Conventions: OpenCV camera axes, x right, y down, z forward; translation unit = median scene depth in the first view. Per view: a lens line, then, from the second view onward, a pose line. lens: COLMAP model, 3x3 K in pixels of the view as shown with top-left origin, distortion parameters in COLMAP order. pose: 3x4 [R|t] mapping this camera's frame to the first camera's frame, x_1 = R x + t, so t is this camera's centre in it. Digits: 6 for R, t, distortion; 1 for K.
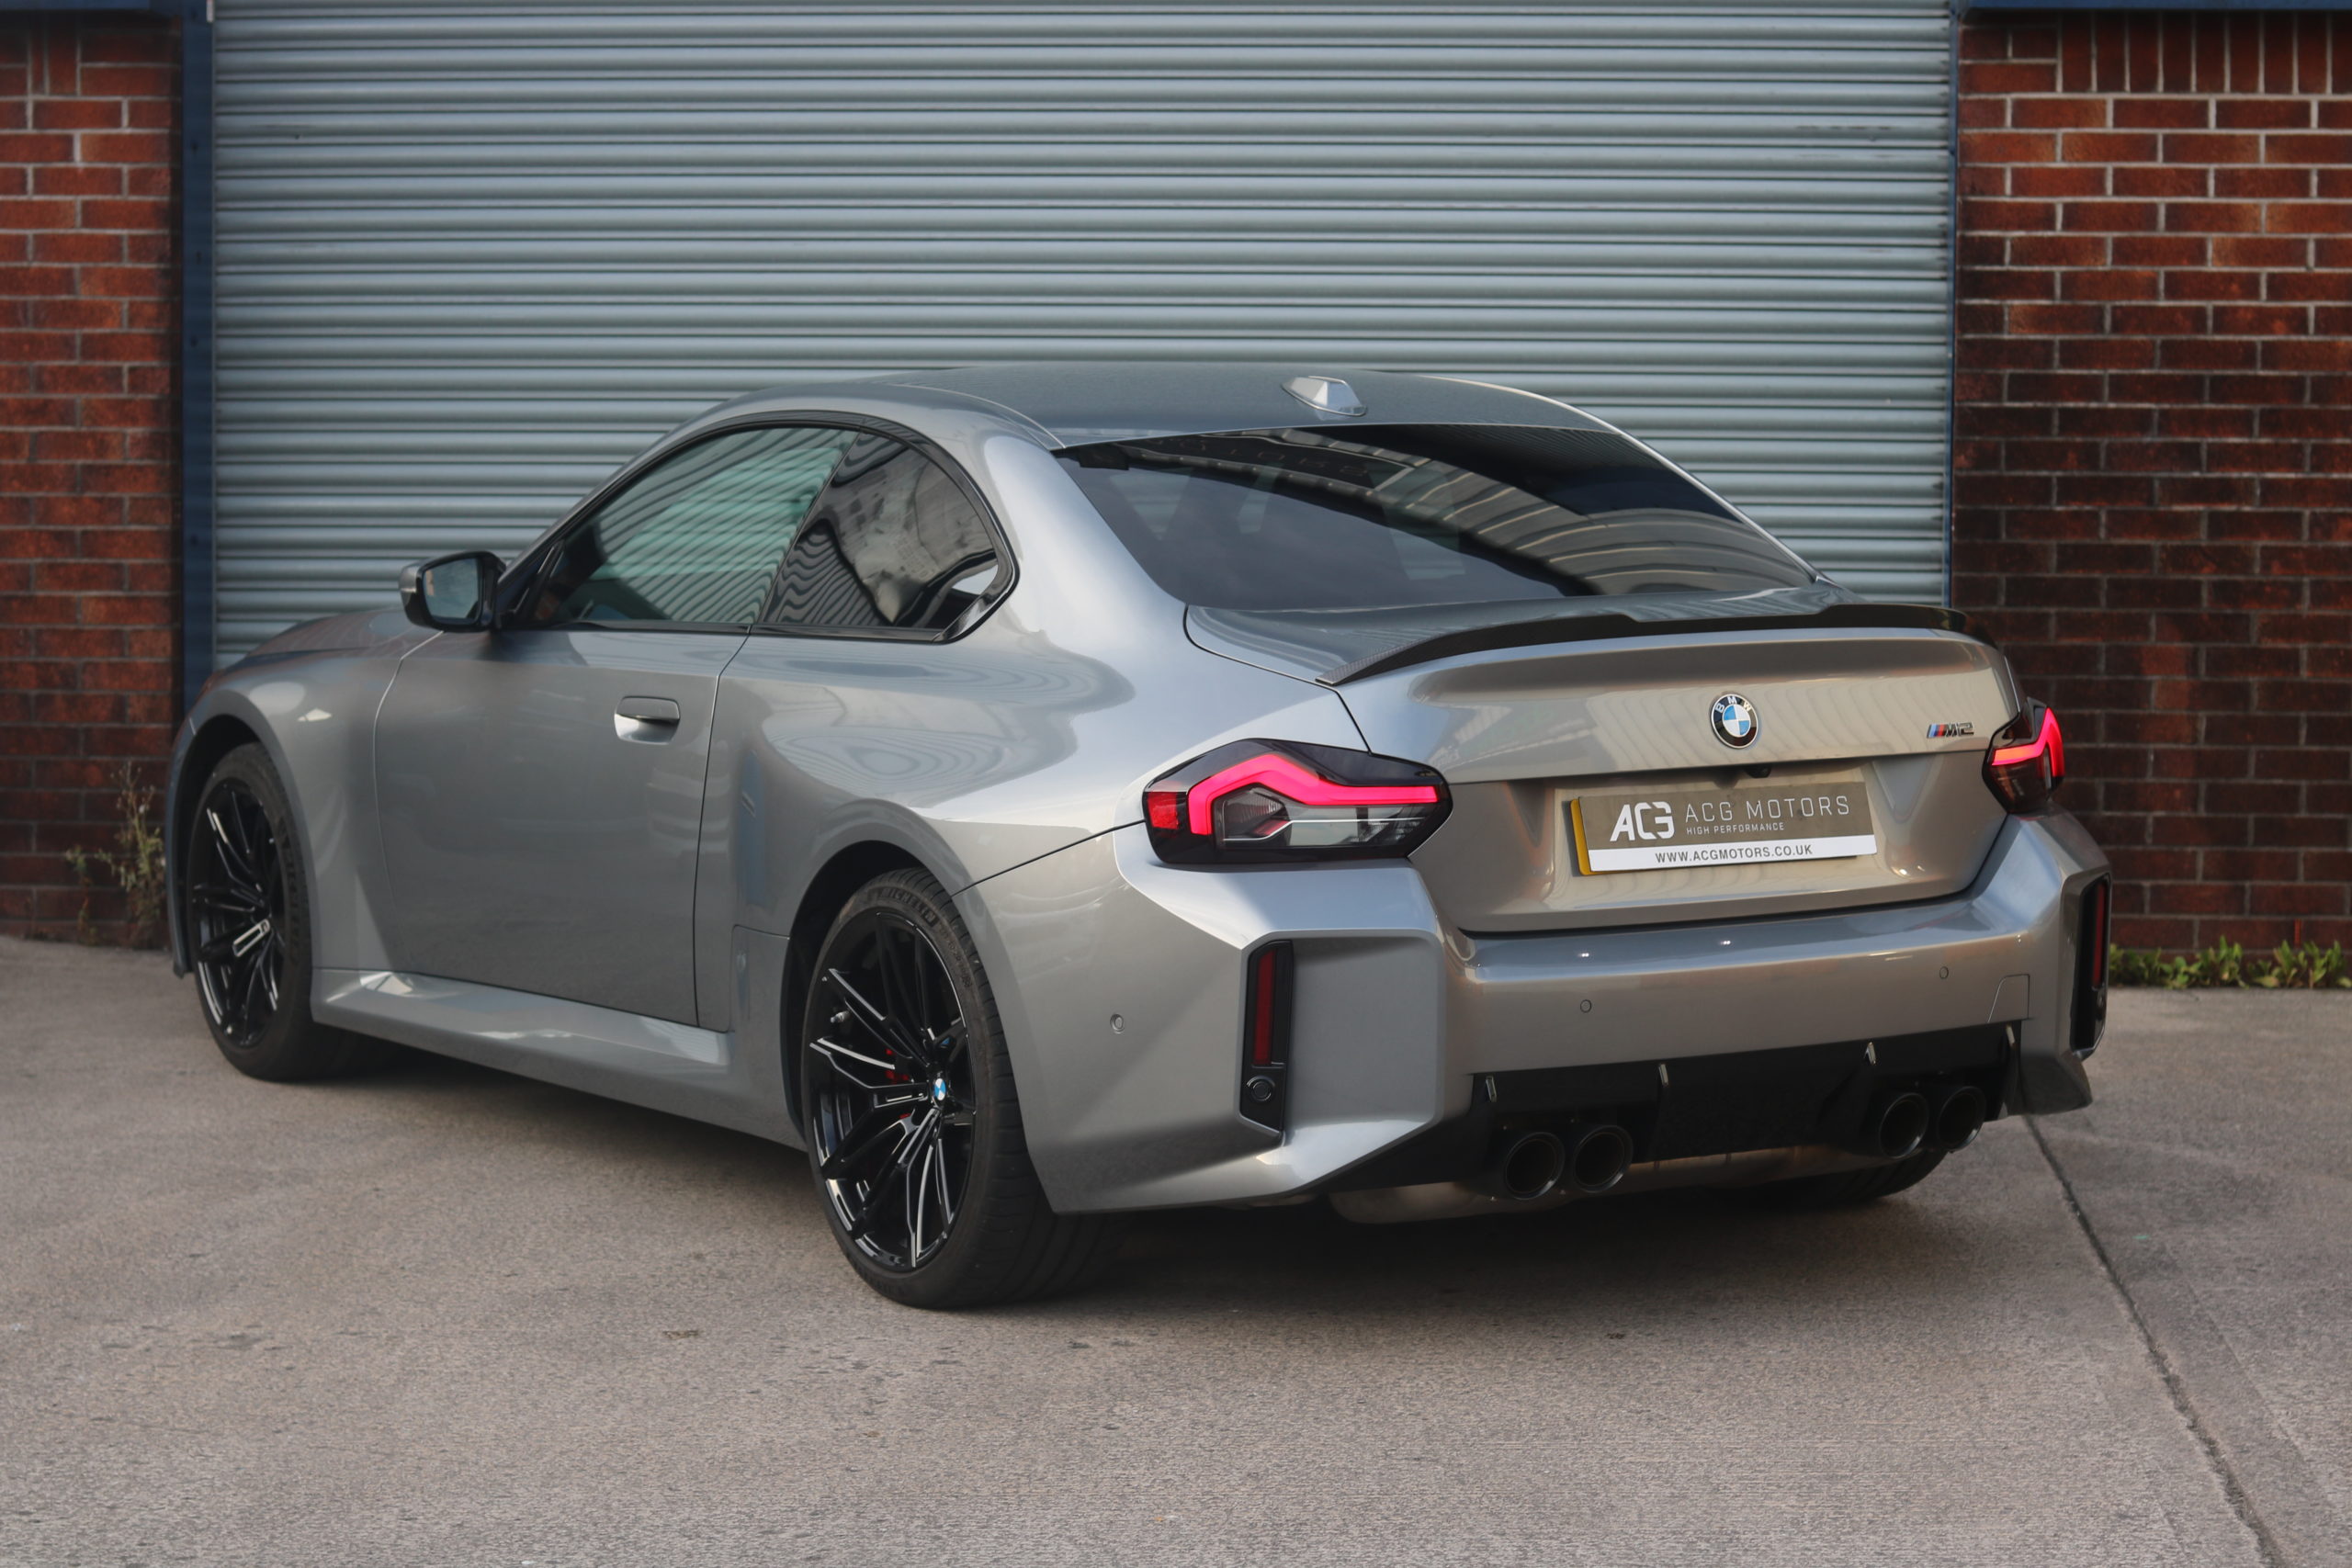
lens RADIAL K [[5480.5, 0, 1176.0], [0, 5480.5, 784.0], [0, 0, 1]] dist [-0.086523, -0.111594]
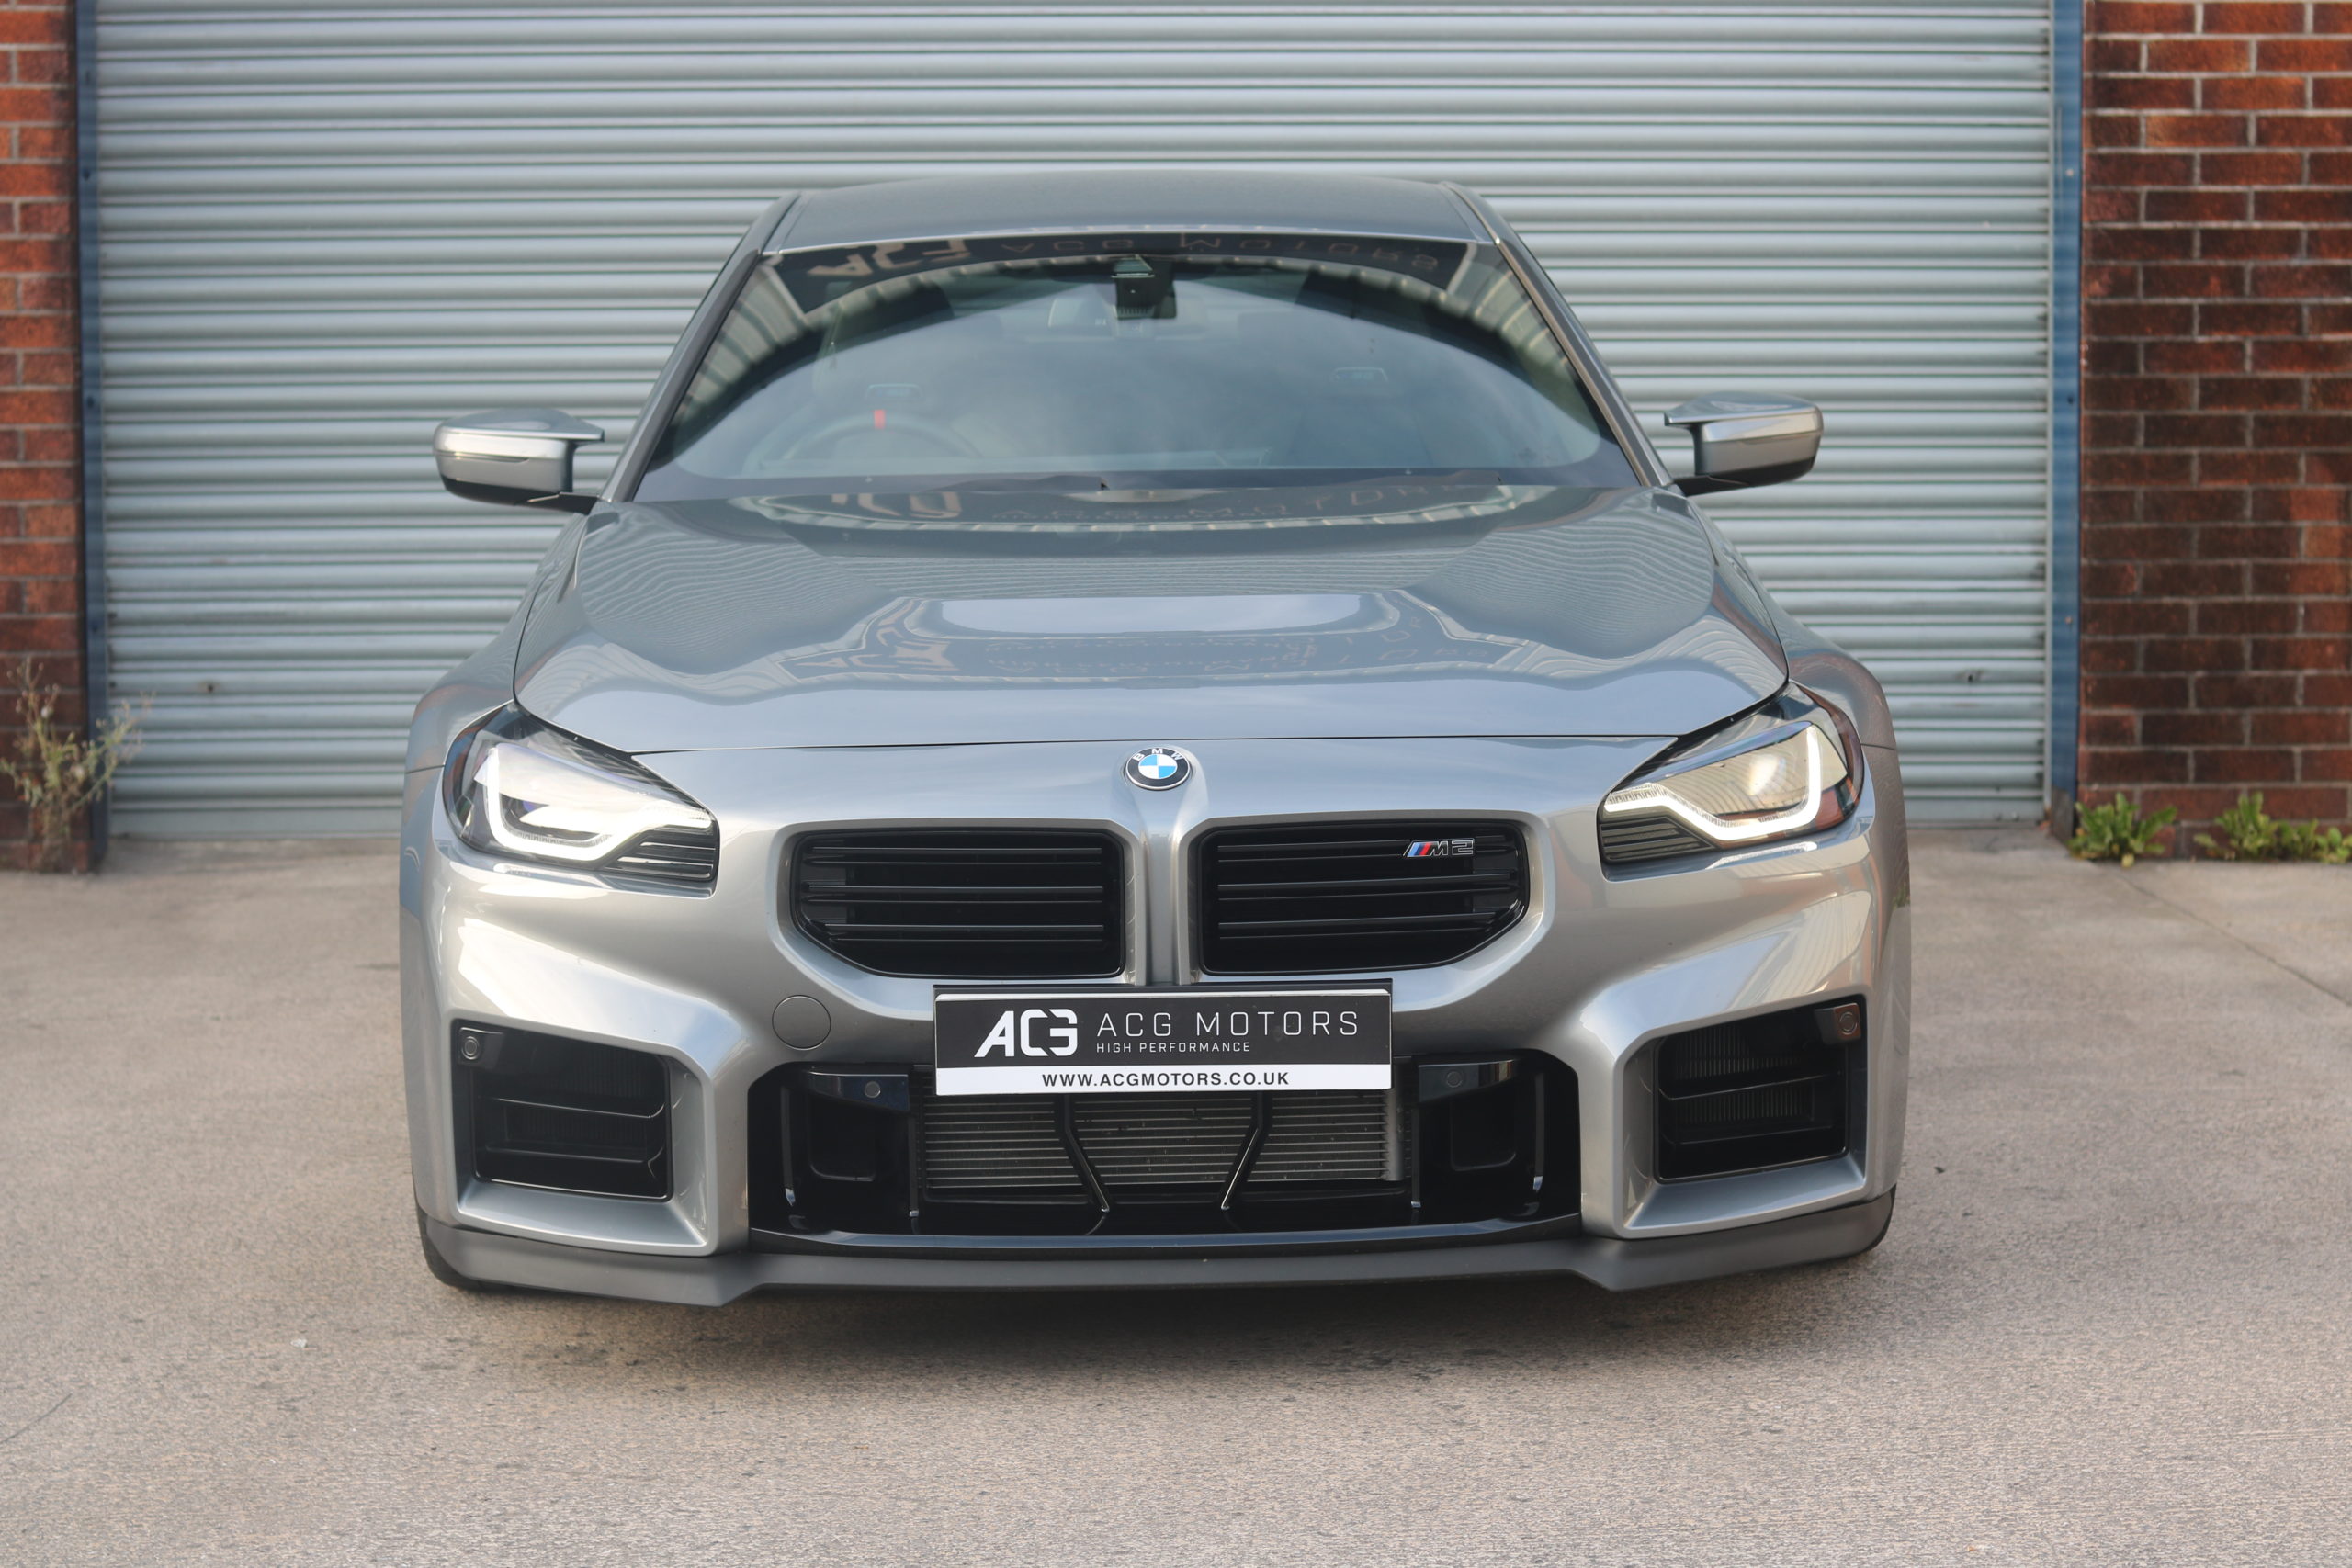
lens RADIAL K [[5480.5, 0, 1176.0], [0, 5480.5, 784.0], [0, 0, 1]] dist [-0.086523, -0.111594]
pose [[0.991809, -0.021813, 0.125854, -0.123607], [0.019083, 0.999557, 0.022861, -0.000397], [-0.126297, -0.020272, 0.991785, 0.118268]]
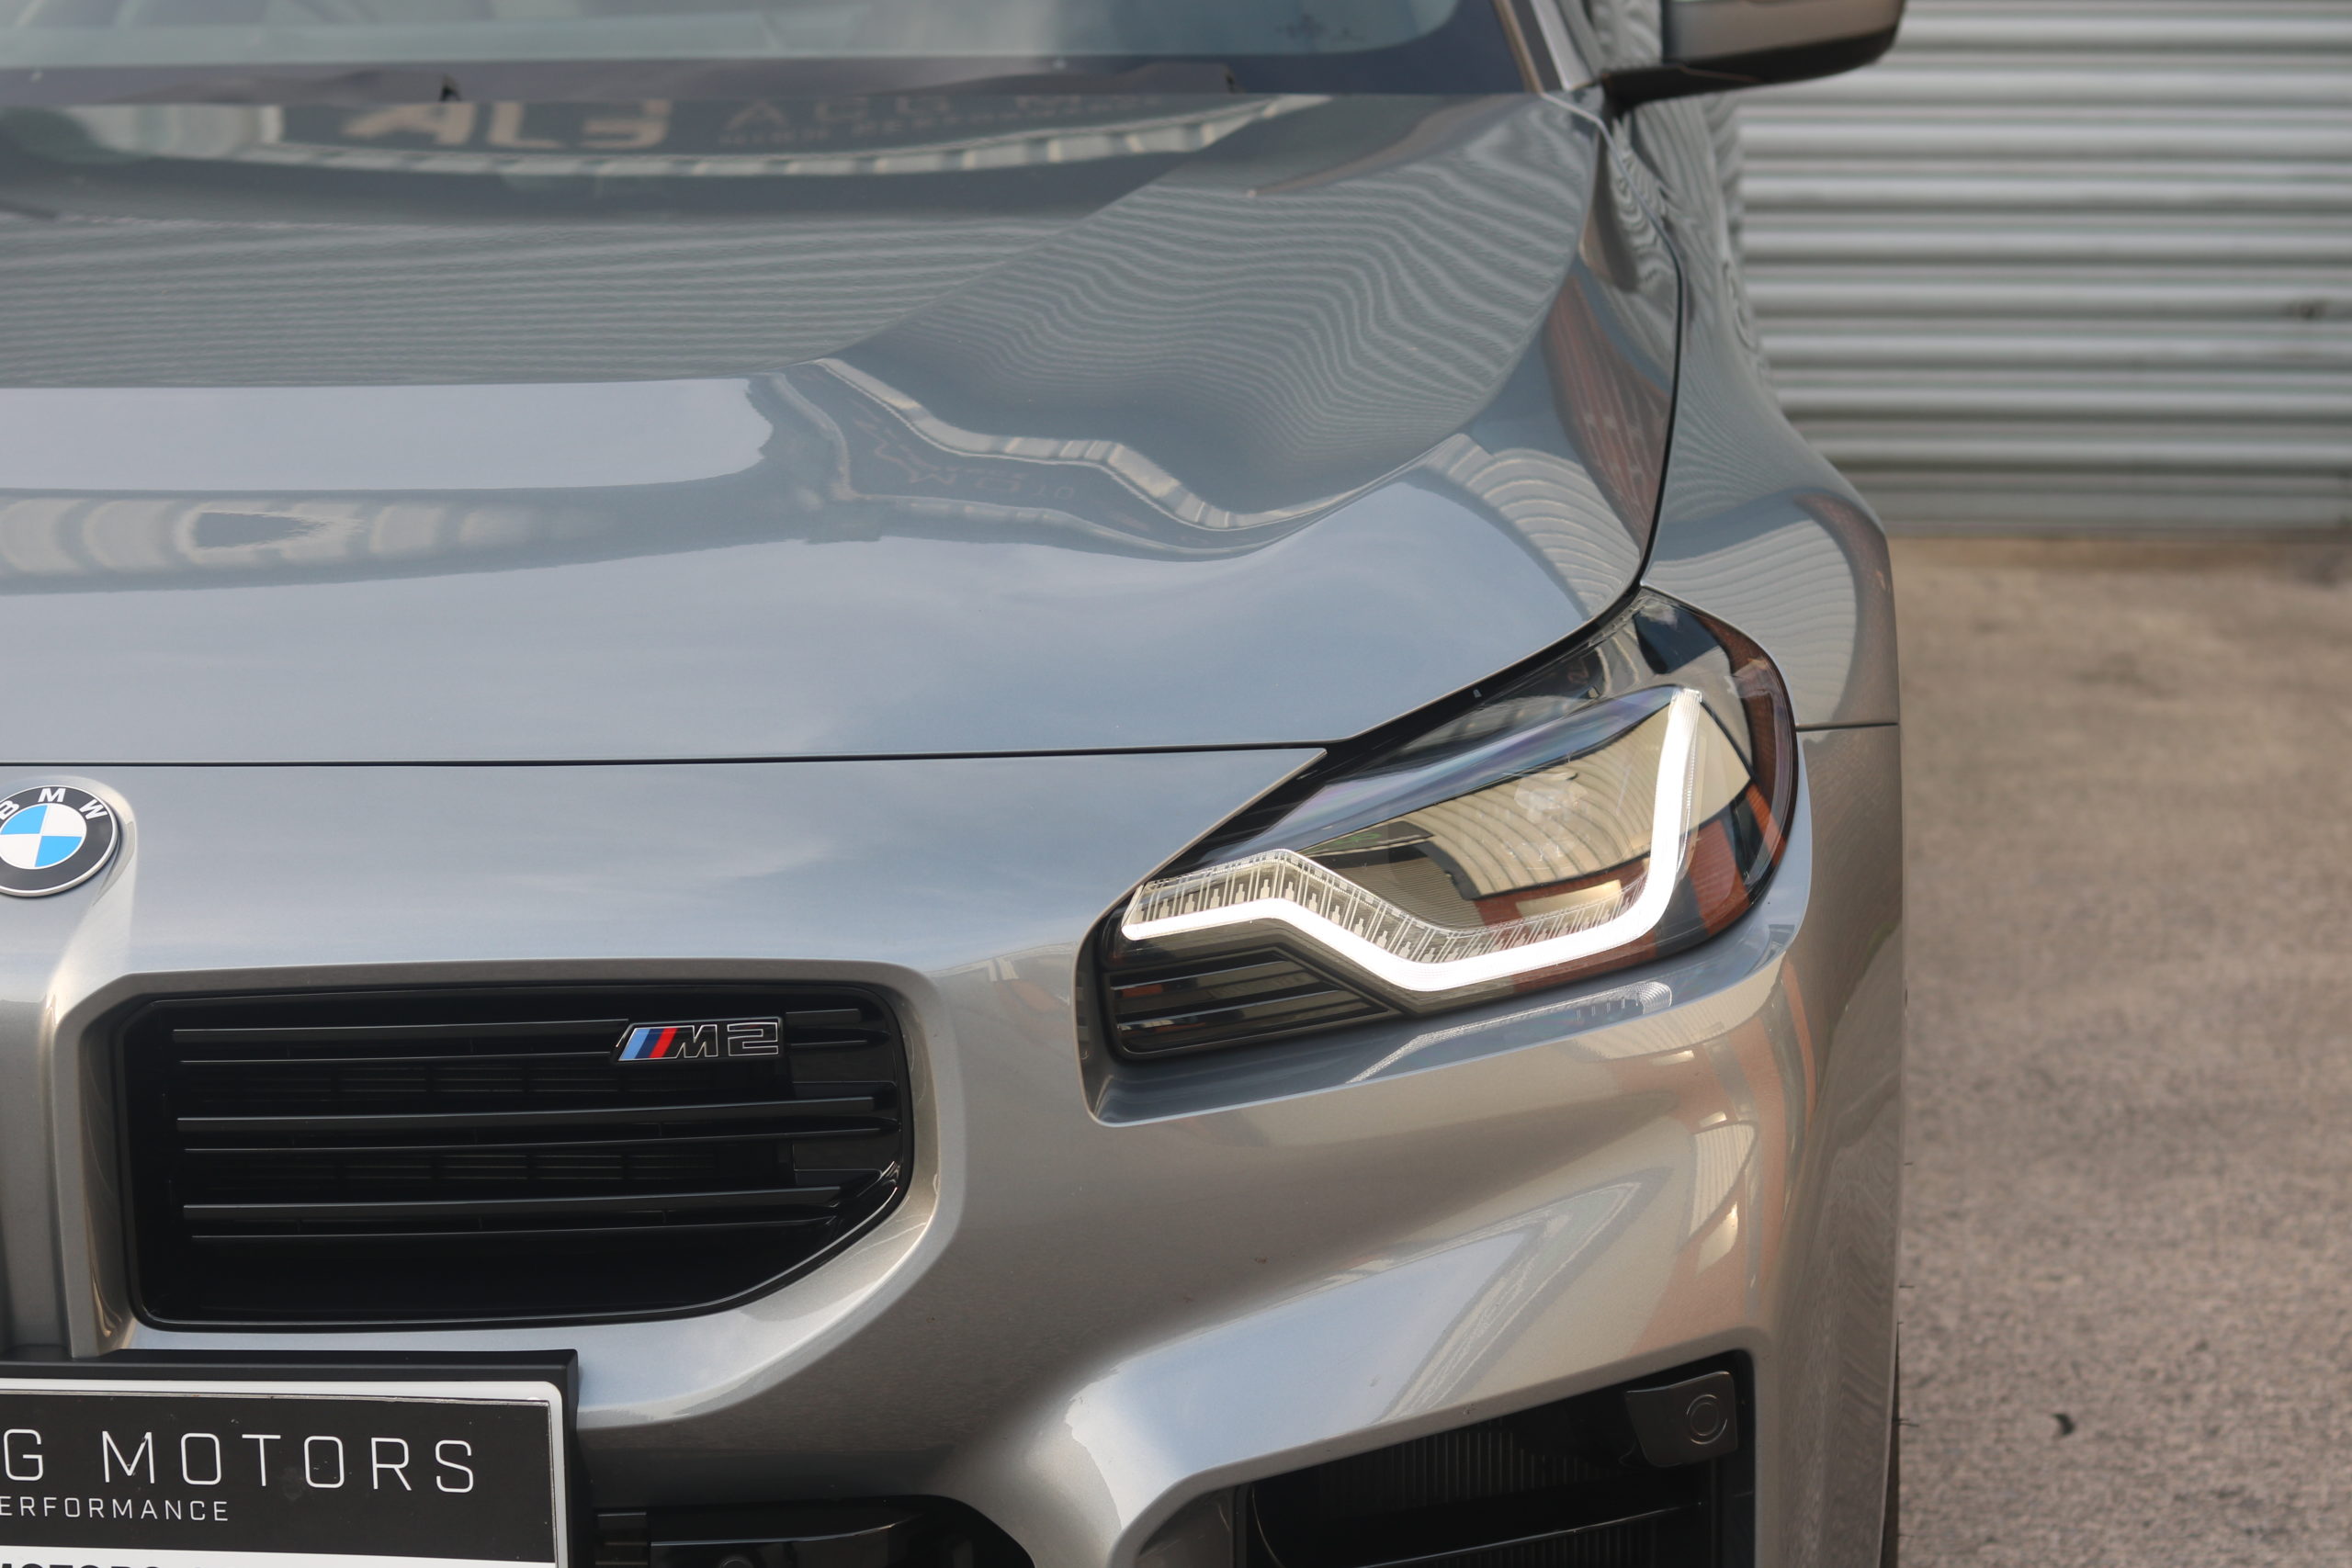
lens RADIAL K [[5480.5, 0, 1176.0], [0, 5480.5, 784.0], [0, 0, 1]] dist [-0.086523, -0.111594]
pose [[0.999164, -0.017598, 0.036887, -0.022397], [0.013010, 0.992552, 0.121122, -0.018305], [-0.038744, -0.120541, 0.991952, 0.414017]]
